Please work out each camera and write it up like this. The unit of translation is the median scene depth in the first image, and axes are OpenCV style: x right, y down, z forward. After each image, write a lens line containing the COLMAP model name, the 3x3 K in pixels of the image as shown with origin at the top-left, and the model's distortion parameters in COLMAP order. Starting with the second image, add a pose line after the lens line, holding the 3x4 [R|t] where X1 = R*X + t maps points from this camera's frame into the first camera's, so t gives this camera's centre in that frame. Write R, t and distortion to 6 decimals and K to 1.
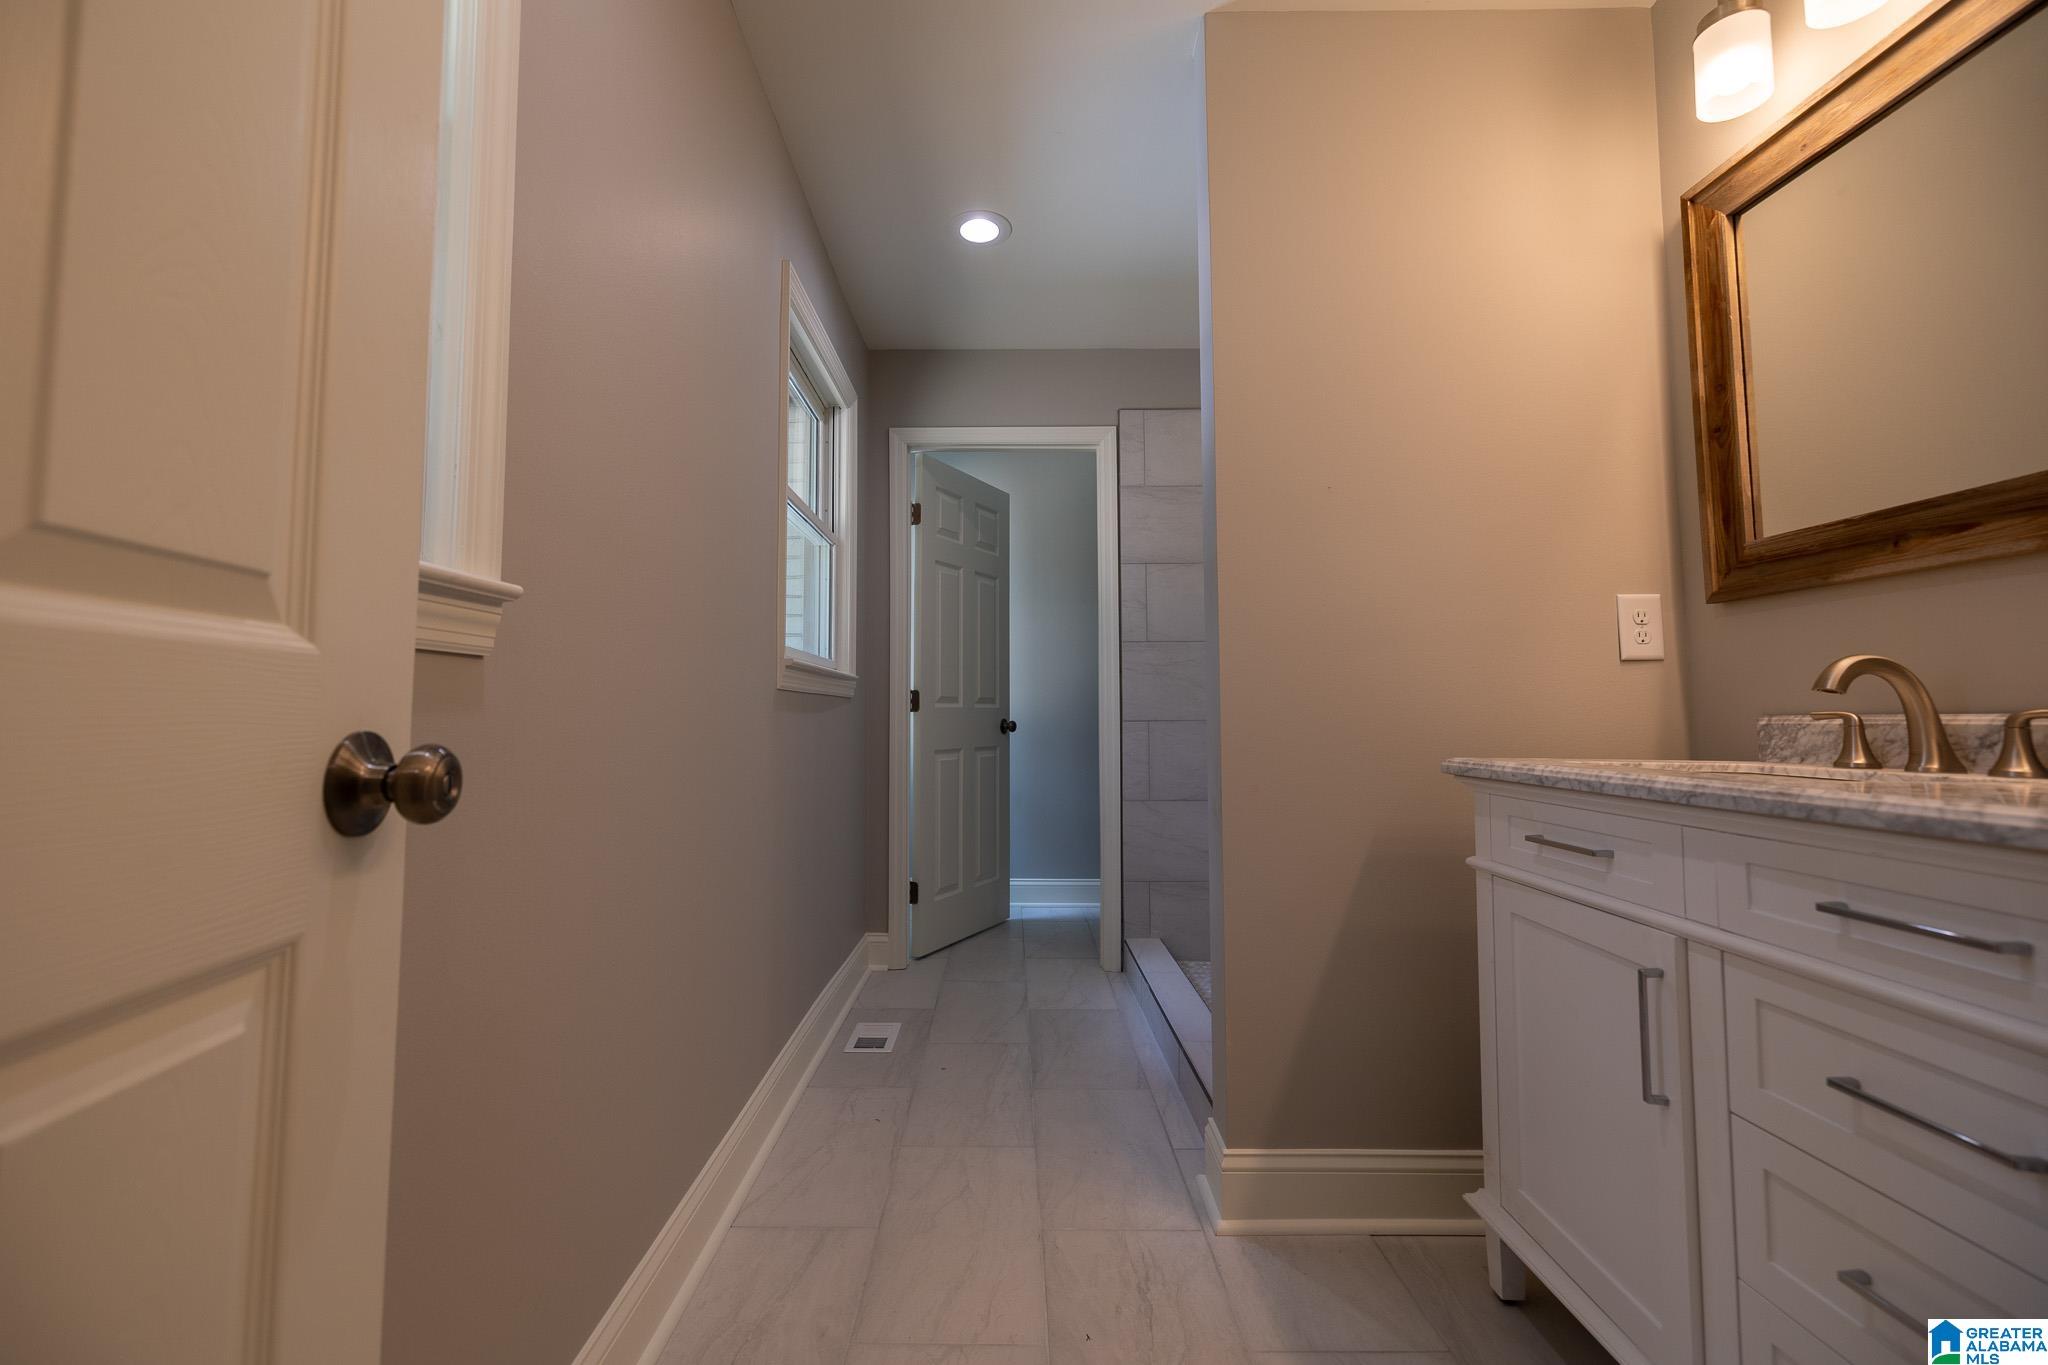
lens RADIAL K [[859.3, 0, 1000.6], [0, 859.3, 663.3], [0, 0, 1]] dist [0.000011, 0.000026]
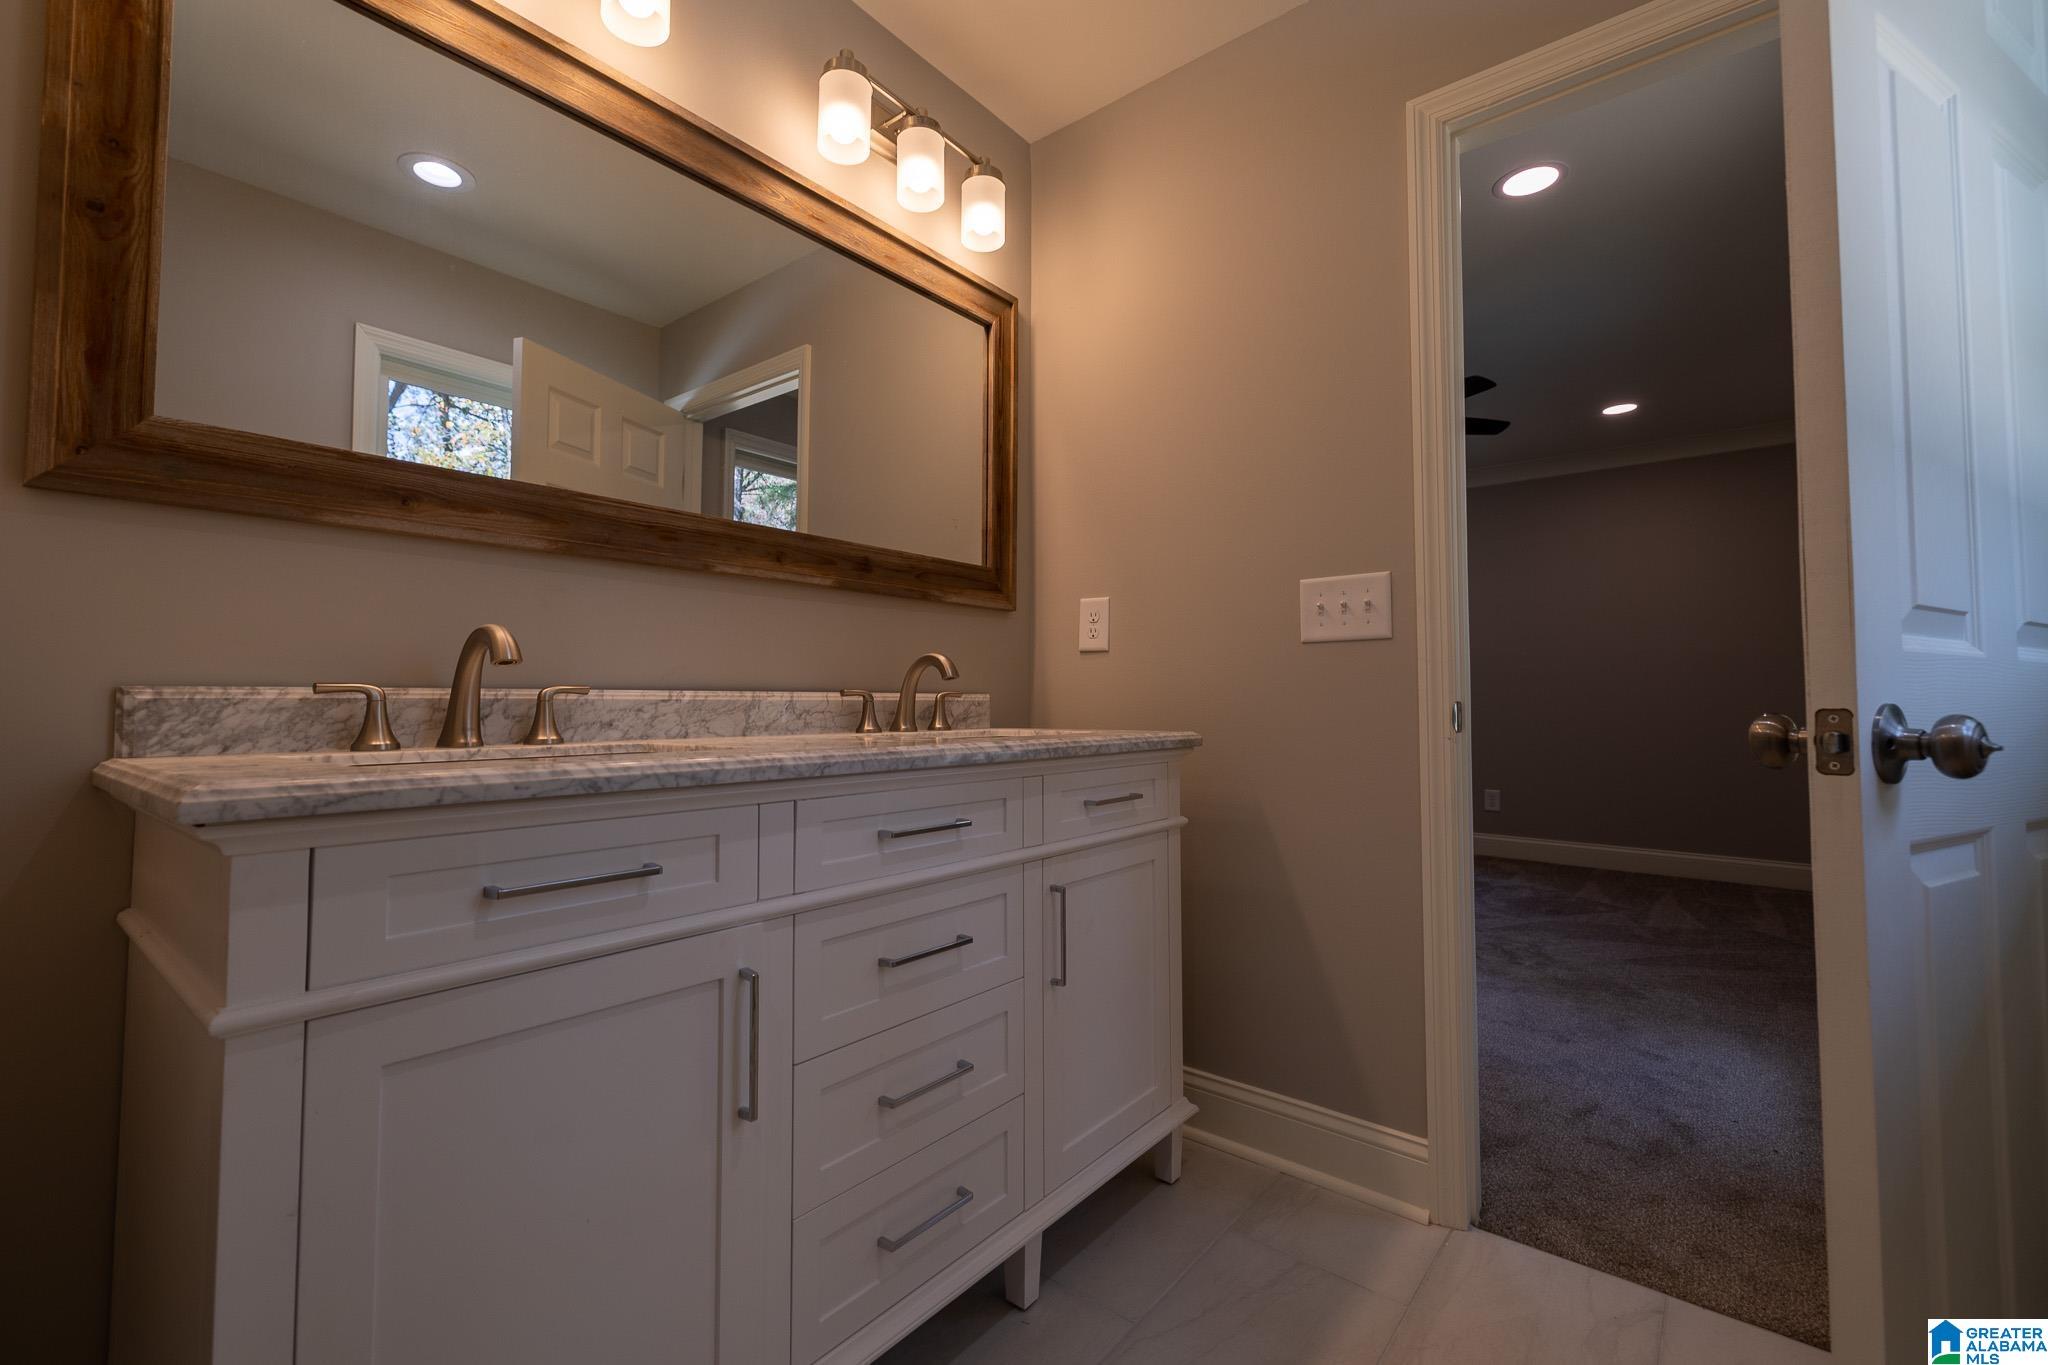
lens RADIAL K [[859.3, 0, 1000.6], [0, 859.3, 663.3], [0, 0, 1]] dist [0.000011, 0.000026]
pose [[-0.763872, 0.023999, 0.644921, -0.027510], [-0.045145, 0.994873, -0.090493, 0.085523], [-0.643787, -0.098240, -0.758873, 1.256183]]
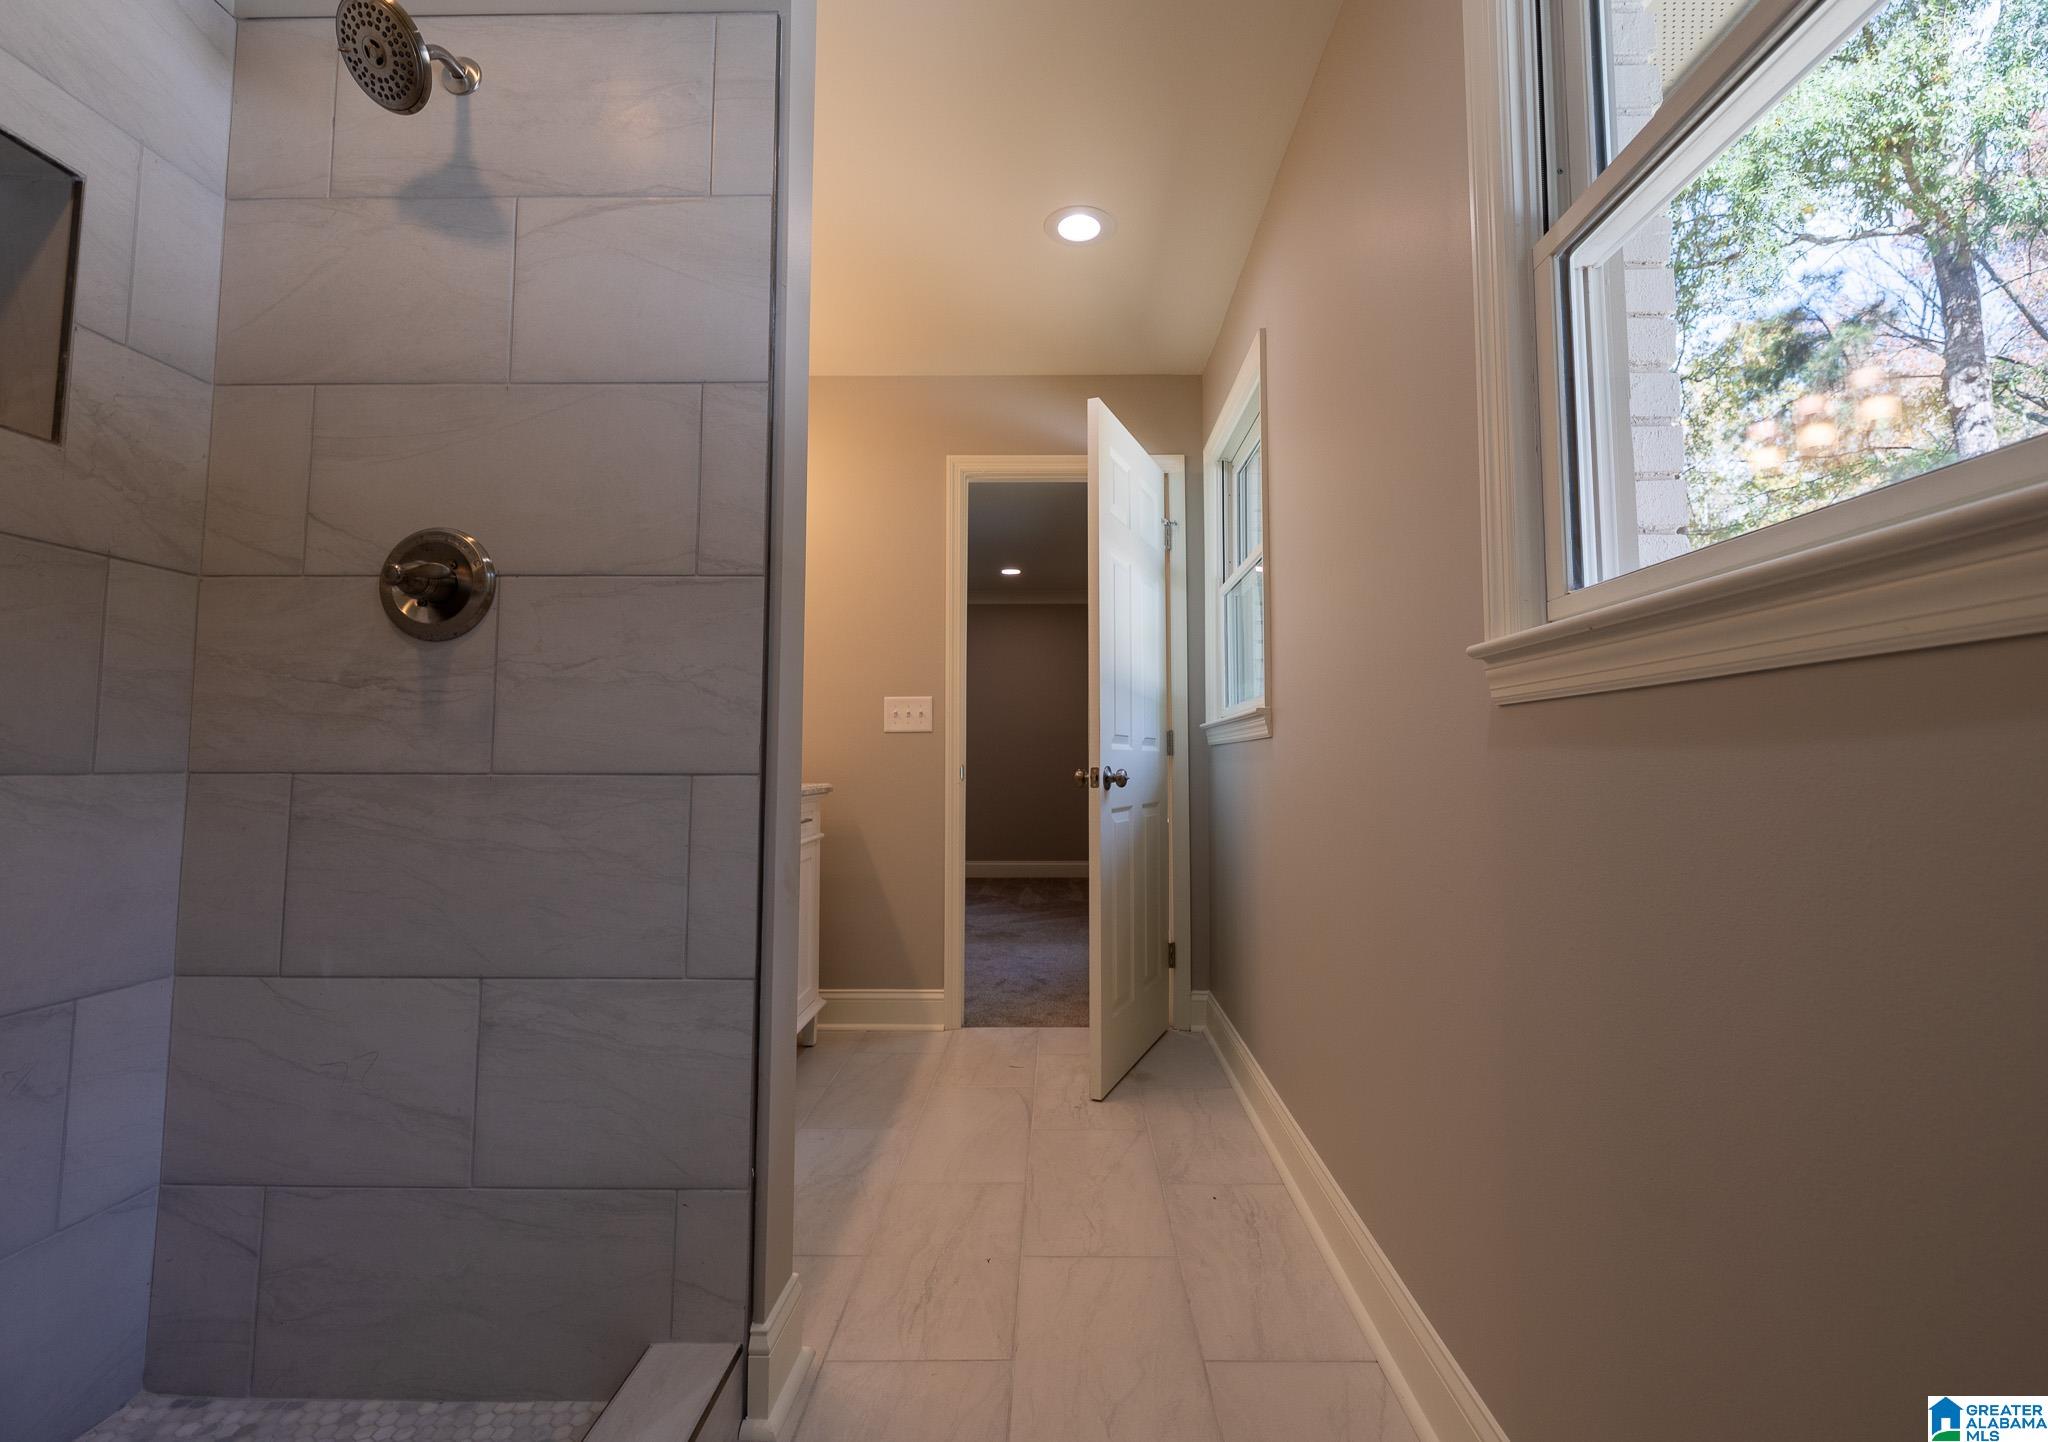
lens RADIAL K [[1042.0, 0, 1024.0], [0, 1042.0, 721.0], [0, 0, 1]] dist [-0.000190, 0.000003]
pose [[-0.999731, 0.000706, 0.023203, 0.014329], [-0.001666, 0.994776, -0.102064, 0.159676], [-0.023154, -0.102075, -0.994507, 2.550815]]
